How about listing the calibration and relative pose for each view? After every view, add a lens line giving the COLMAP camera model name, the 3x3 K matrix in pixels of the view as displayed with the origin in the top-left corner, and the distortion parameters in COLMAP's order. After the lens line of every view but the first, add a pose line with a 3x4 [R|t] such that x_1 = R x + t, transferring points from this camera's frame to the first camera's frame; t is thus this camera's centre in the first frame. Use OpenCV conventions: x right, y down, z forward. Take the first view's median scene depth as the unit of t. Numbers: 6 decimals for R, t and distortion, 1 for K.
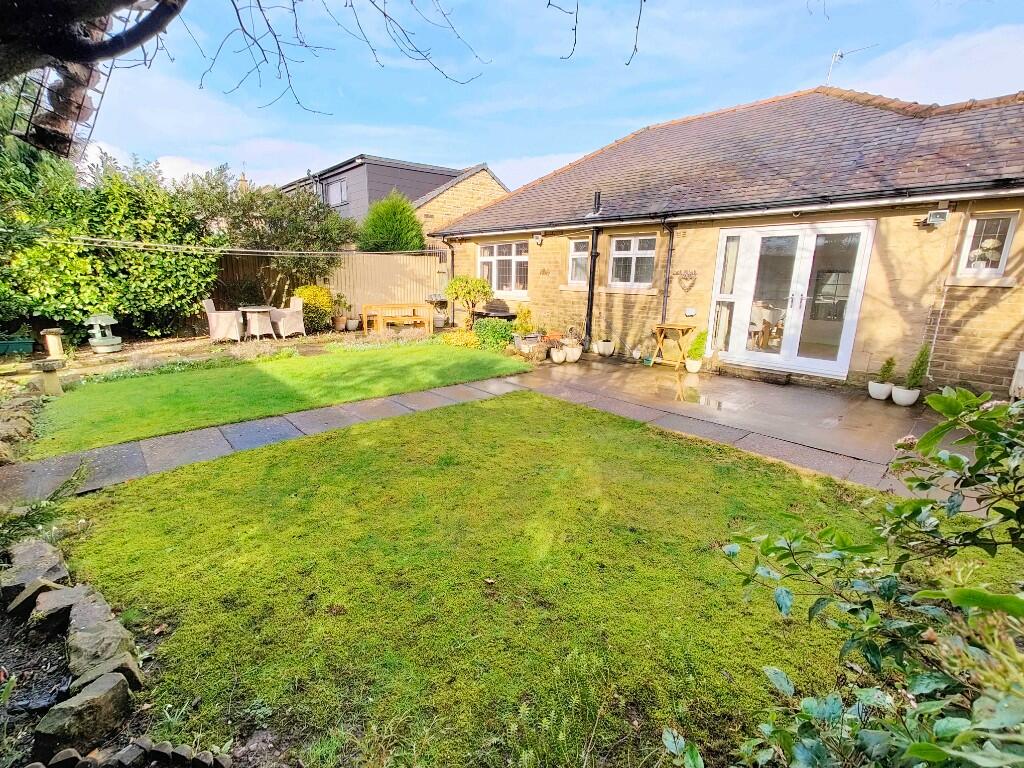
lens RADIAL K [[452.9, 0, 512.0], [0, 452.9, 384.0], [0, 0, 1]] dist [0.010521, -0.000378]
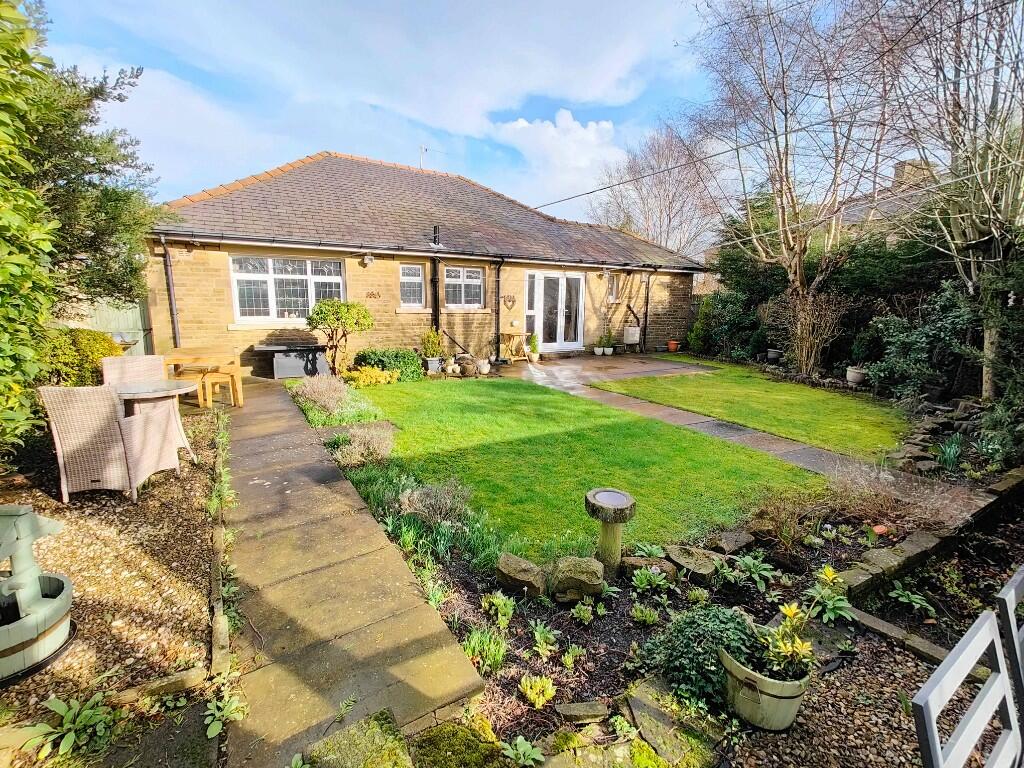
lens RADIAL K [[452.9, 0, 512.0], [0, 452.9, 384.0], [0, 0, 1]] dist [0.010521, -0.000378]
pose [[0.202891, -0.181233, 0.962284, -0.992696], [0.233001, 0.963432, 0.132322, -0.155868], [-0.951076, 0.197366, 0.237699, 0.660396]]
